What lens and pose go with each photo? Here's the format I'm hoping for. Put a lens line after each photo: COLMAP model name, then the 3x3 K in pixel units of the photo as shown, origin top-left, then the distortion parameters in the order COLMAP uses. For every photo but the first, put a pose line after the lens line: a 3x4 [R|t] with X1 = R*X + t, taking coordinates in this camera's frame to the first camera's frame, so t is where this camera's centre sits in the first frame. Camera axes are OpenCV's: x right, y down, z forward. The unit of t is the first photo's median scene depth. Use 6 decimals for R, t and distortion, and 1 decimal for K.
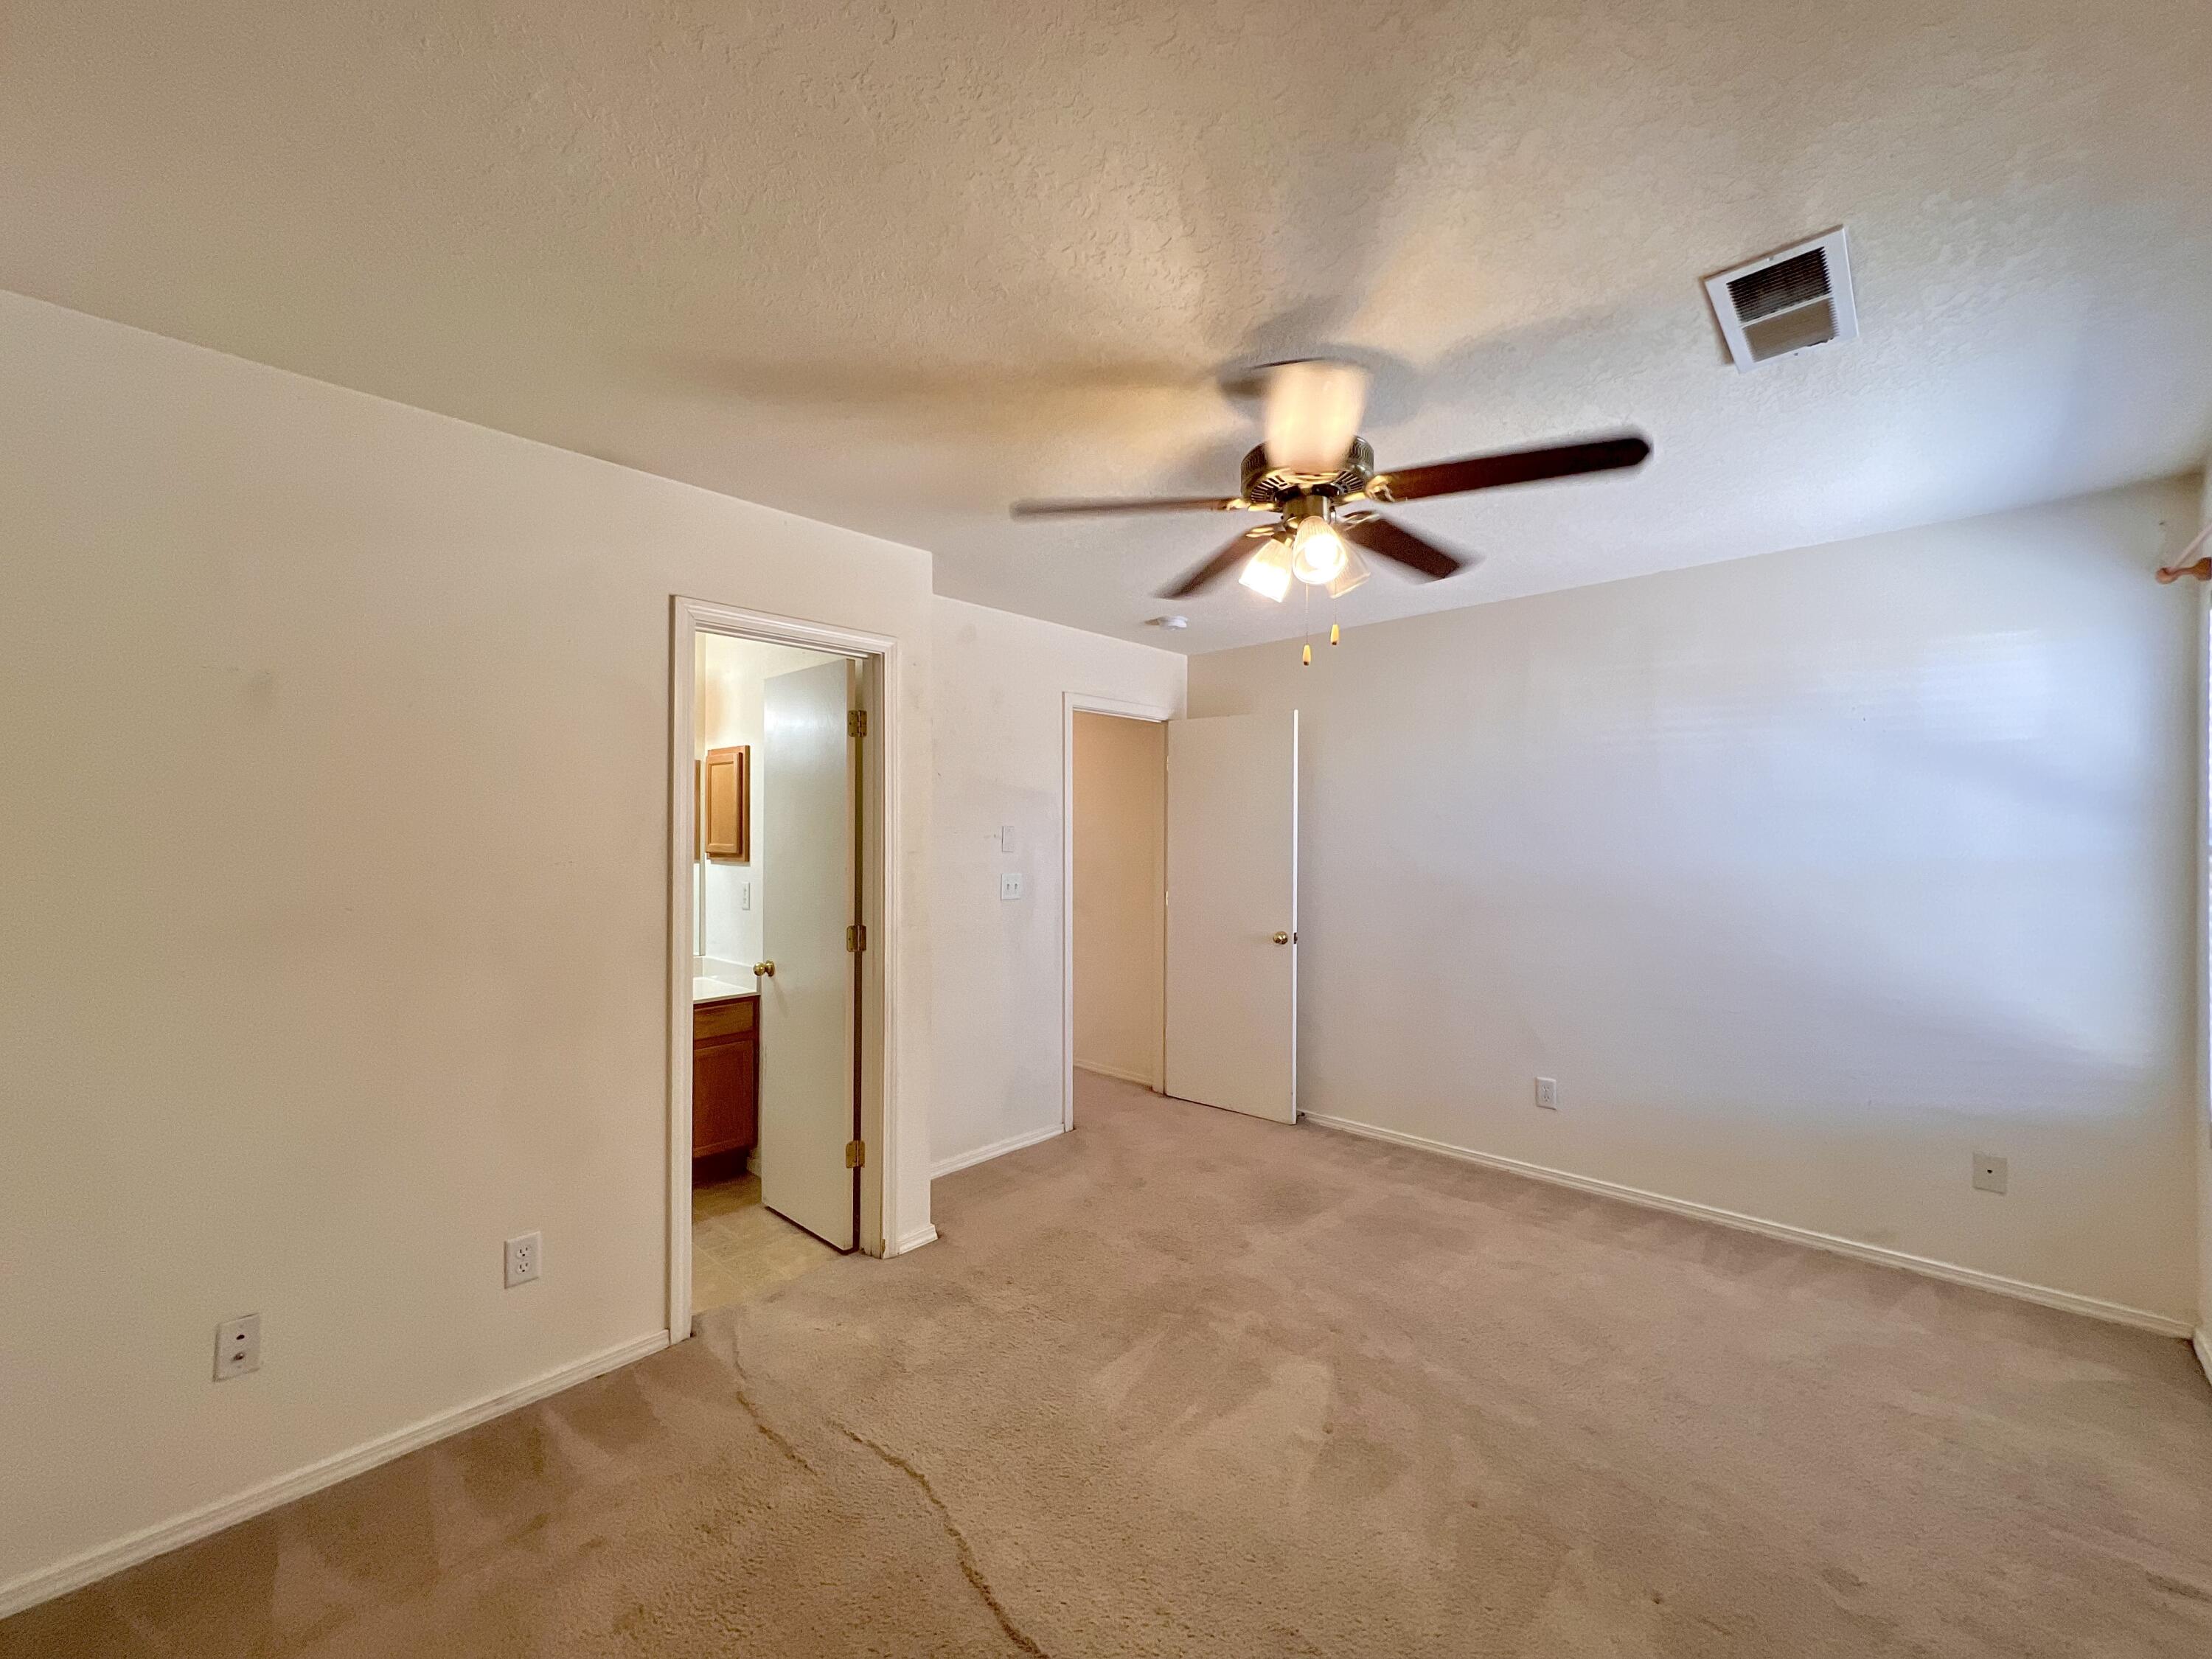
lens RADIAL K [[885.7, 0, 1109.7], [0, 885.7, 829.7], [0, 0, 1]] dist [-0.000843, 0.000239]
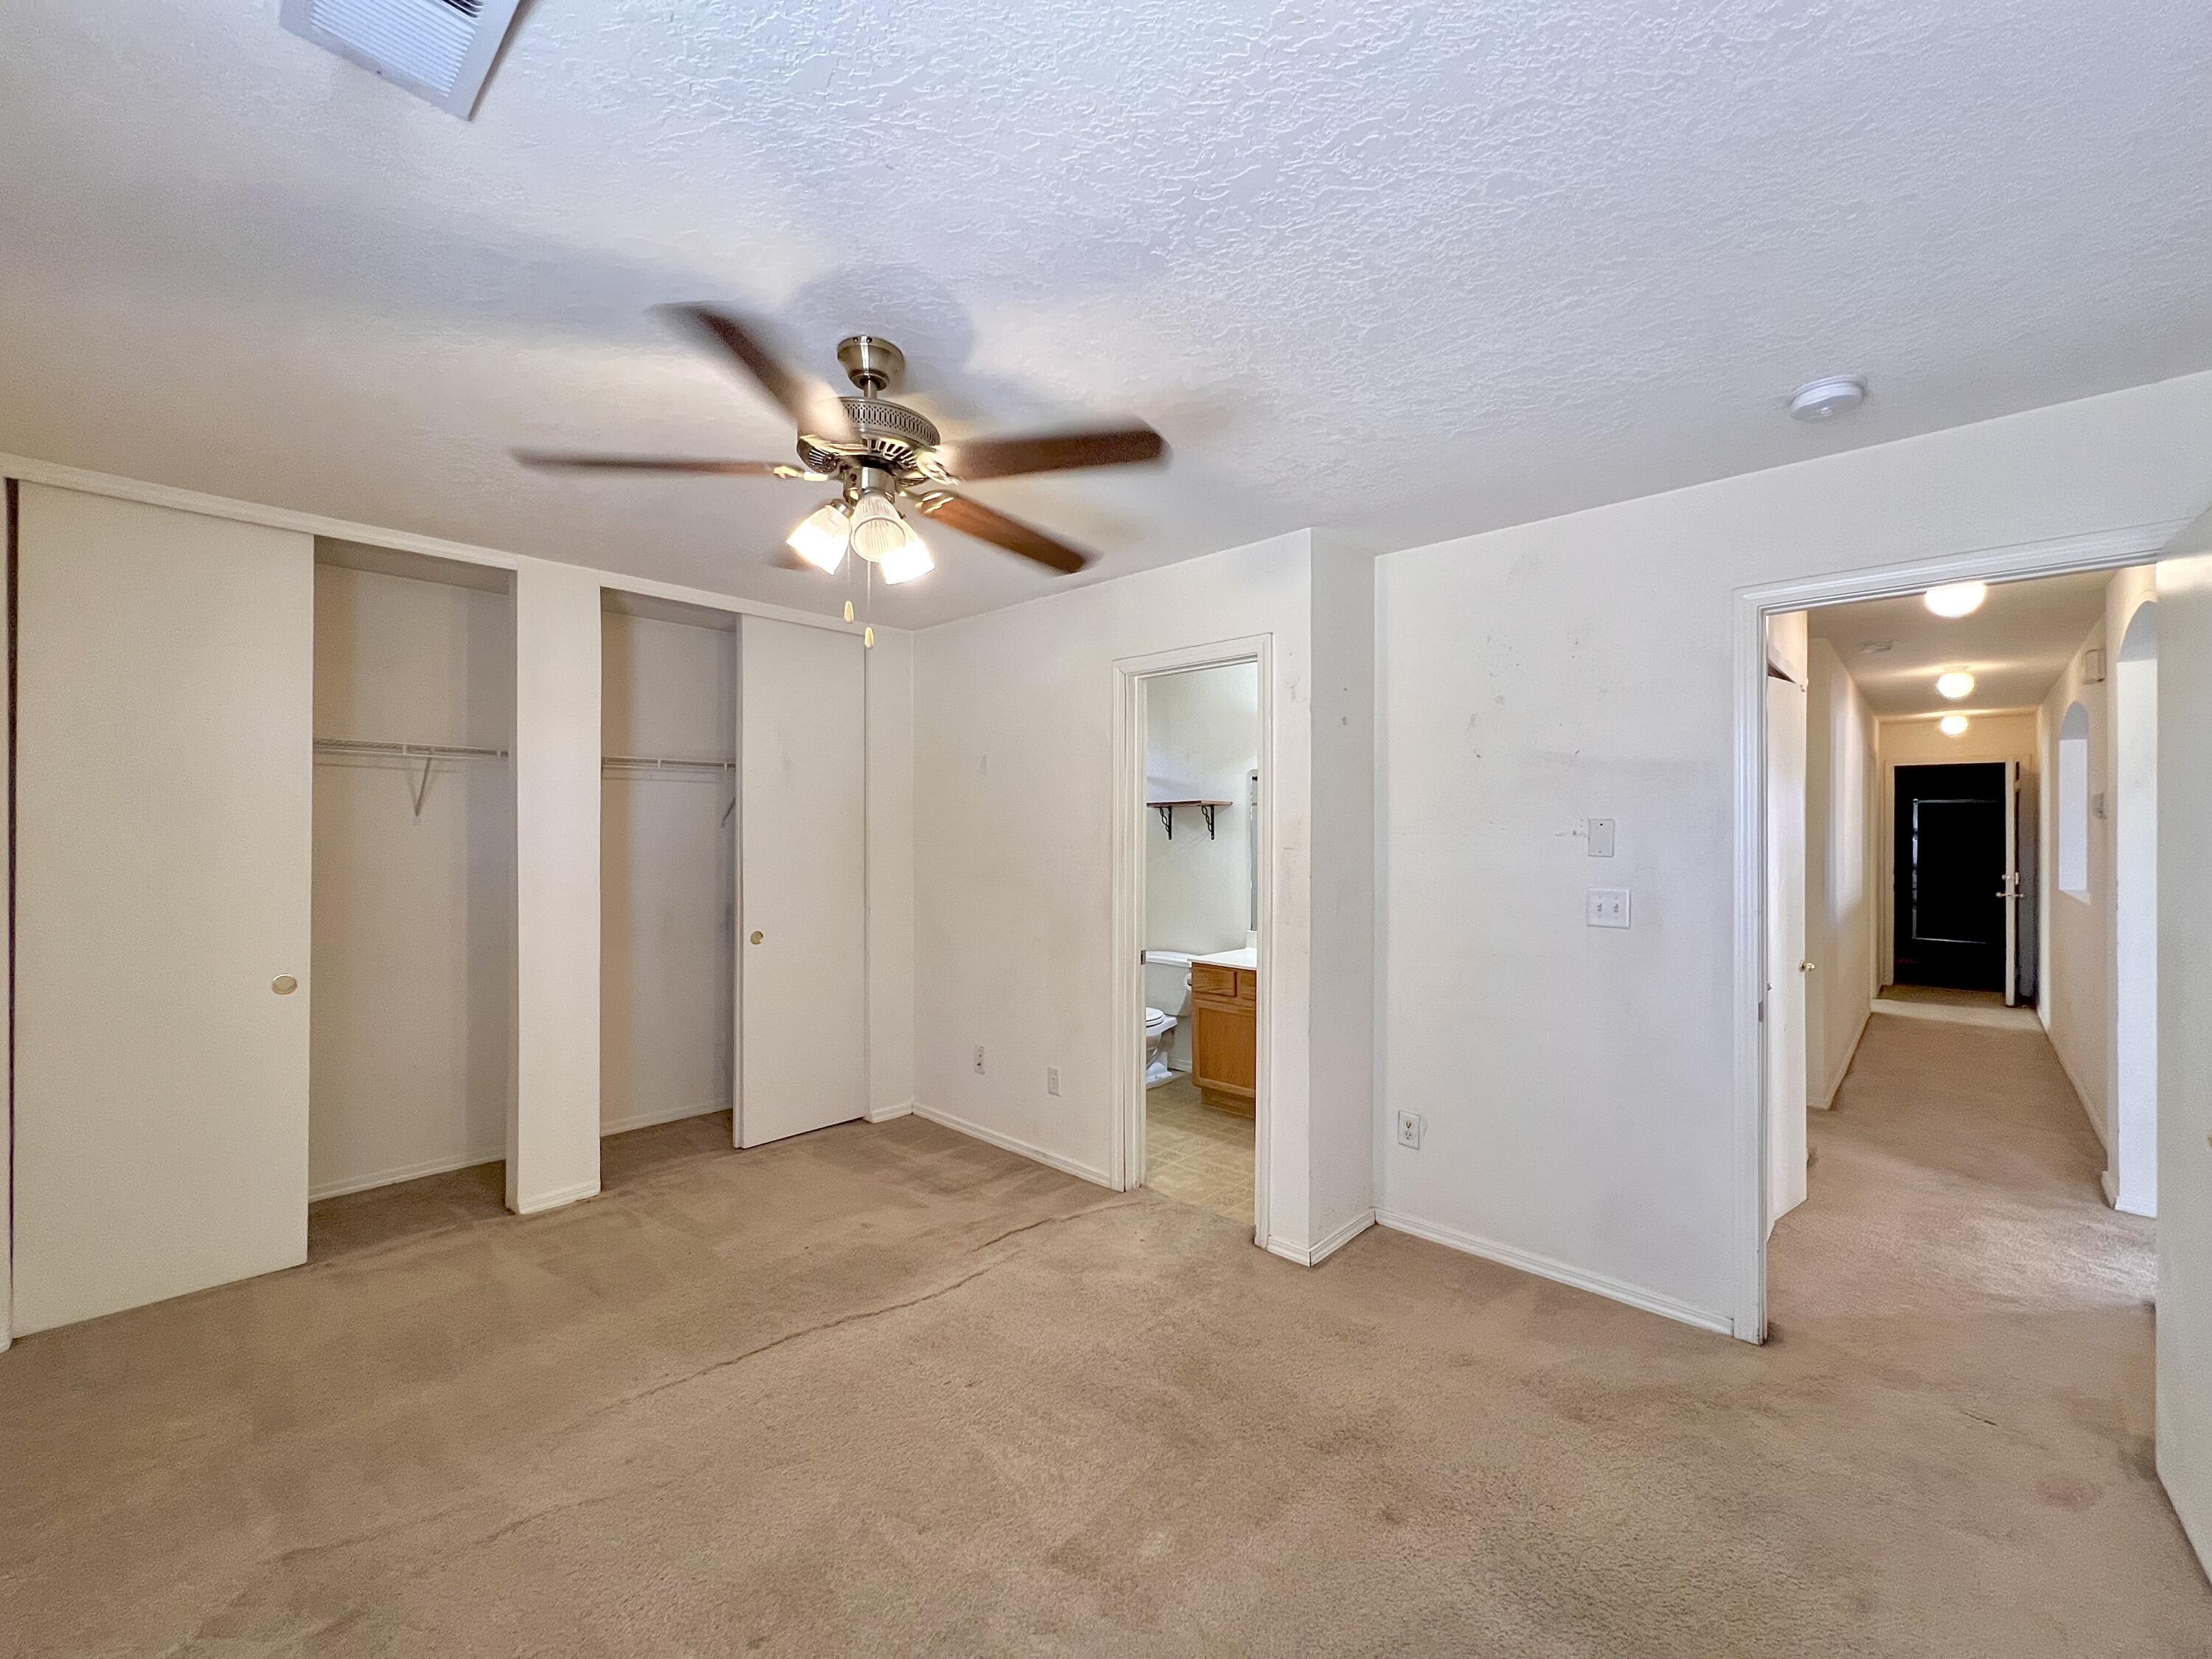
lens RADIAL K [[885.7, 0, 1109.7], [0, 885.7, 829.7], [0, 0, 1]] dist [-0.000843, 0.000239]
pose [[-0.004027, -0.000421, -0.999992, 0.782981], [-0.000829, 1.000000, -0.000418, 0.006086], [0.999992, 0.000827, -0.004028, 0.849940]]
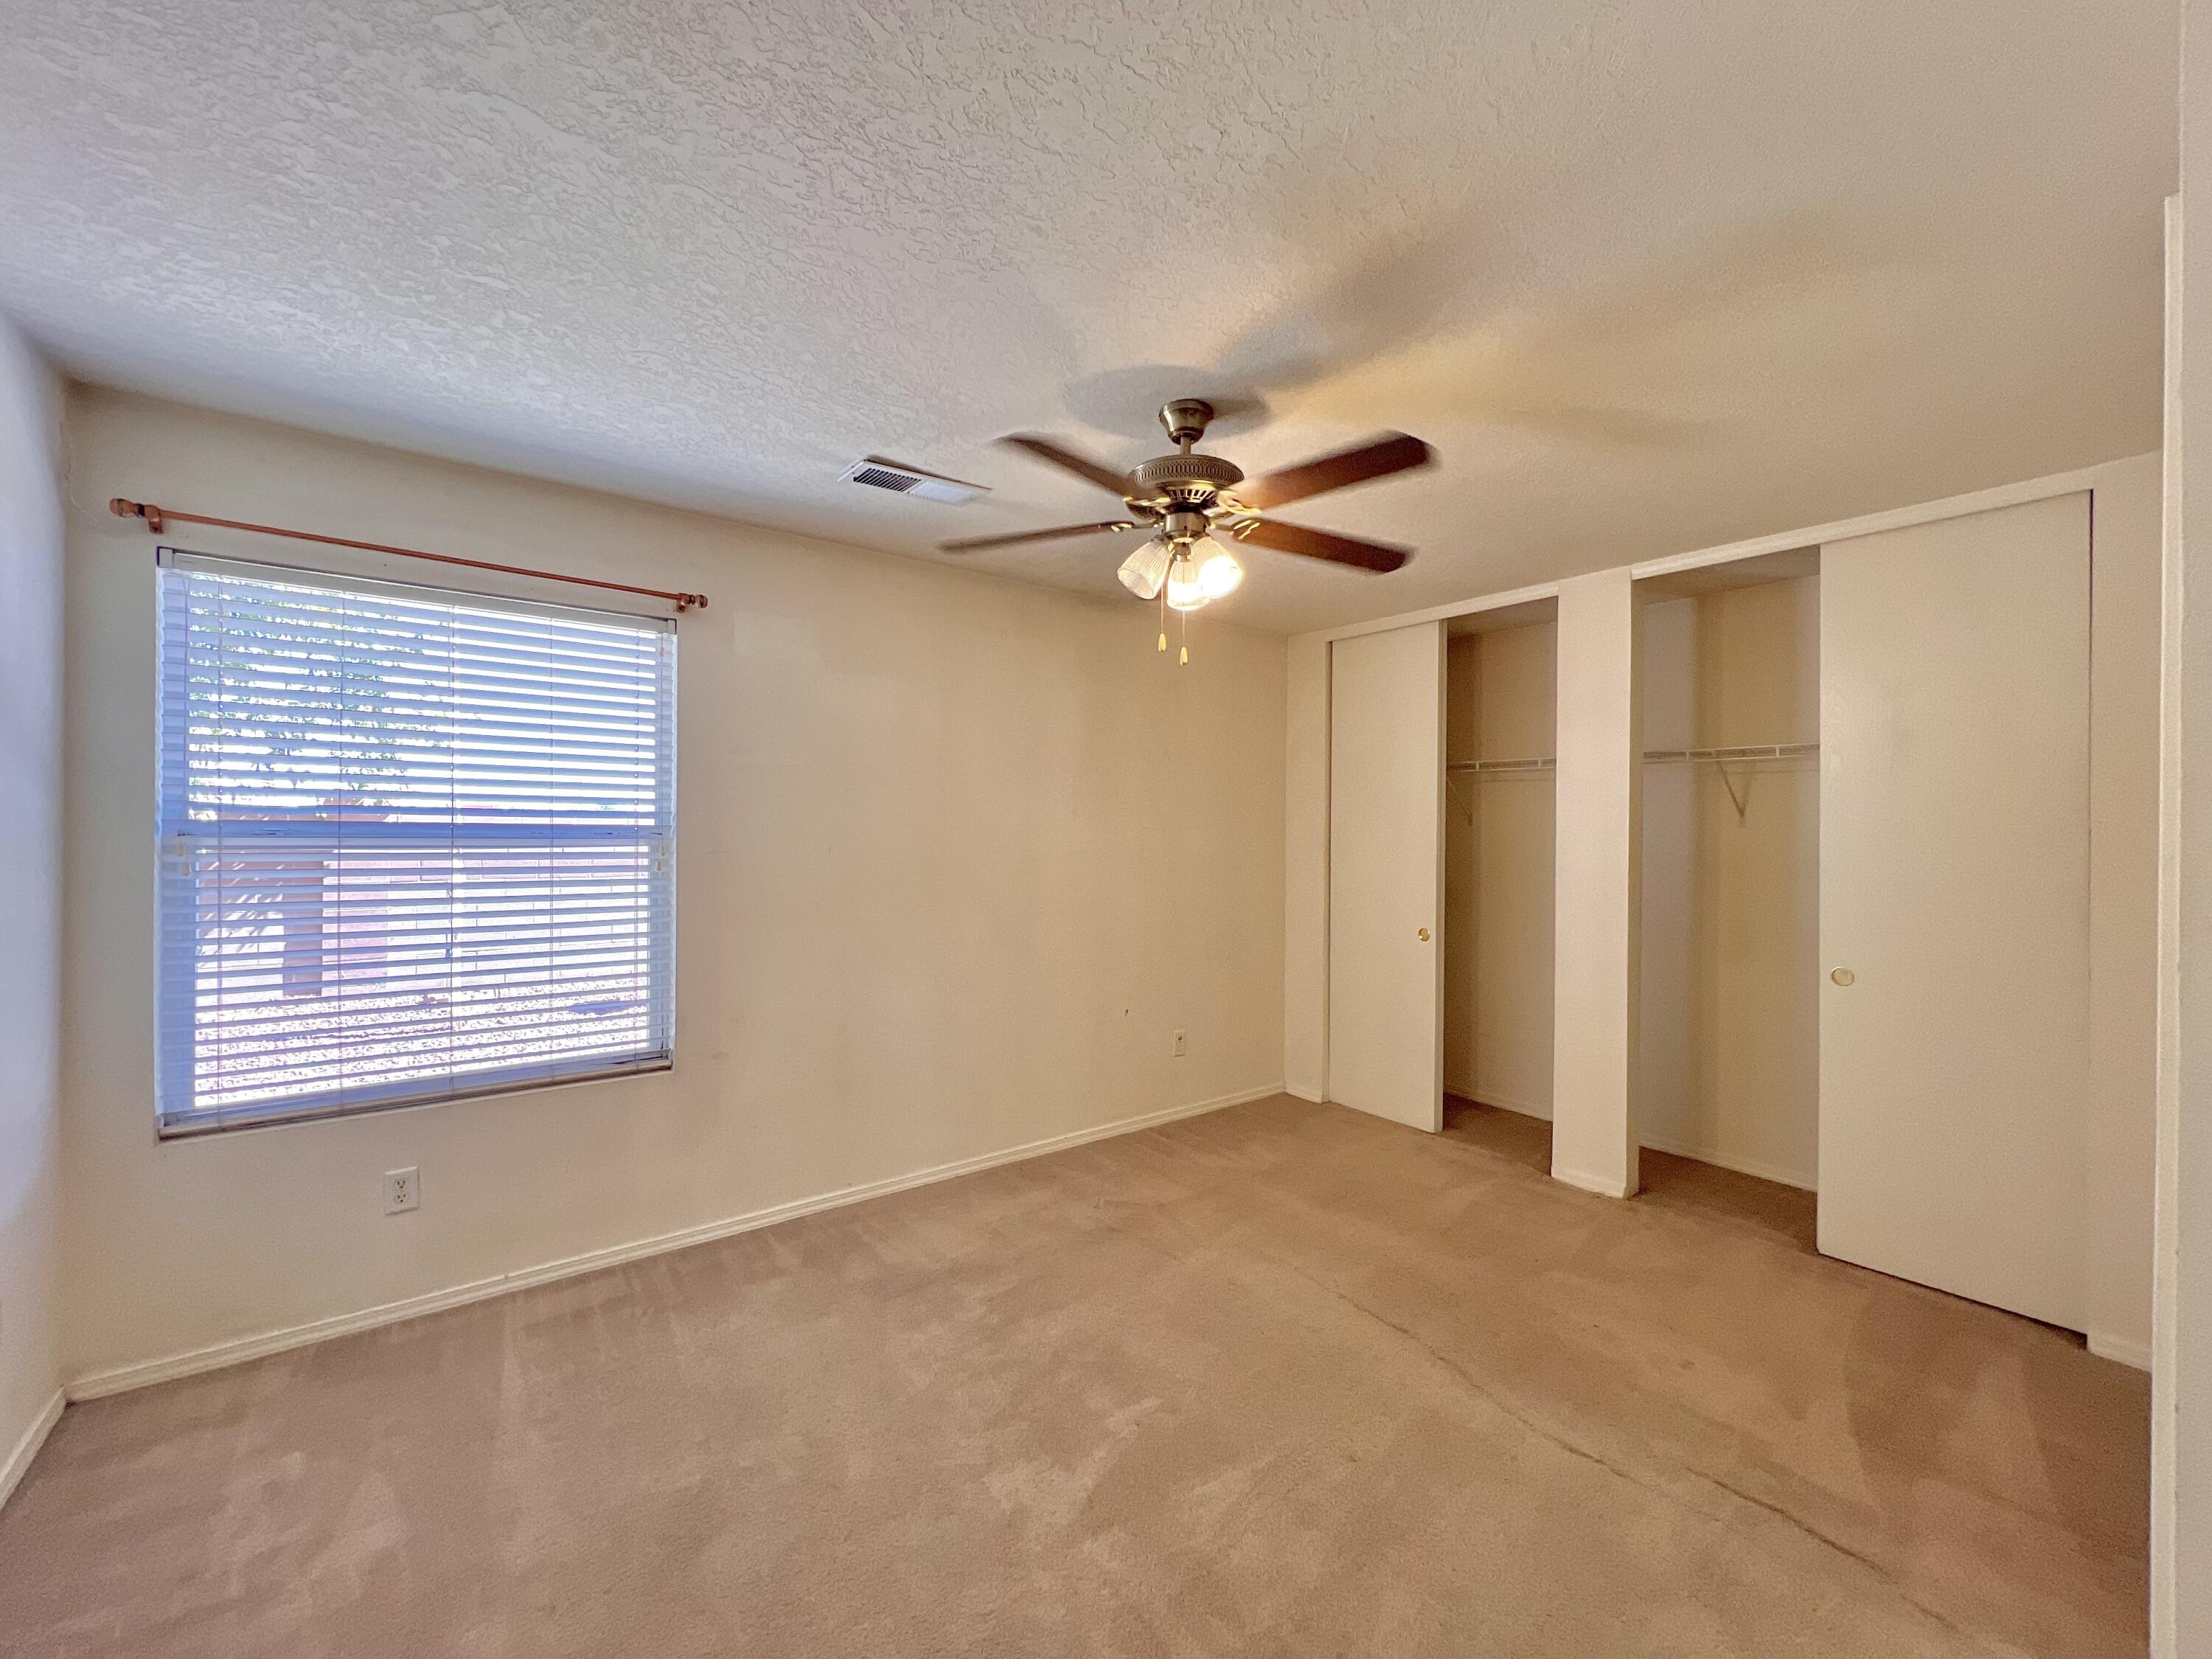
lens RADIAL K [[892.8, 0, 1106.0], [0, 892.8, 829.5], [0, 0, 1]] dist [-0.001053, -0.000411]
pose [[-0.987354, -0.009734, 0.158232, 0.093574], [-0.009290, 0.999951, 0.003545, 0.007962], [-0.158259, 0.002030, -0.987396, 1.427955]]
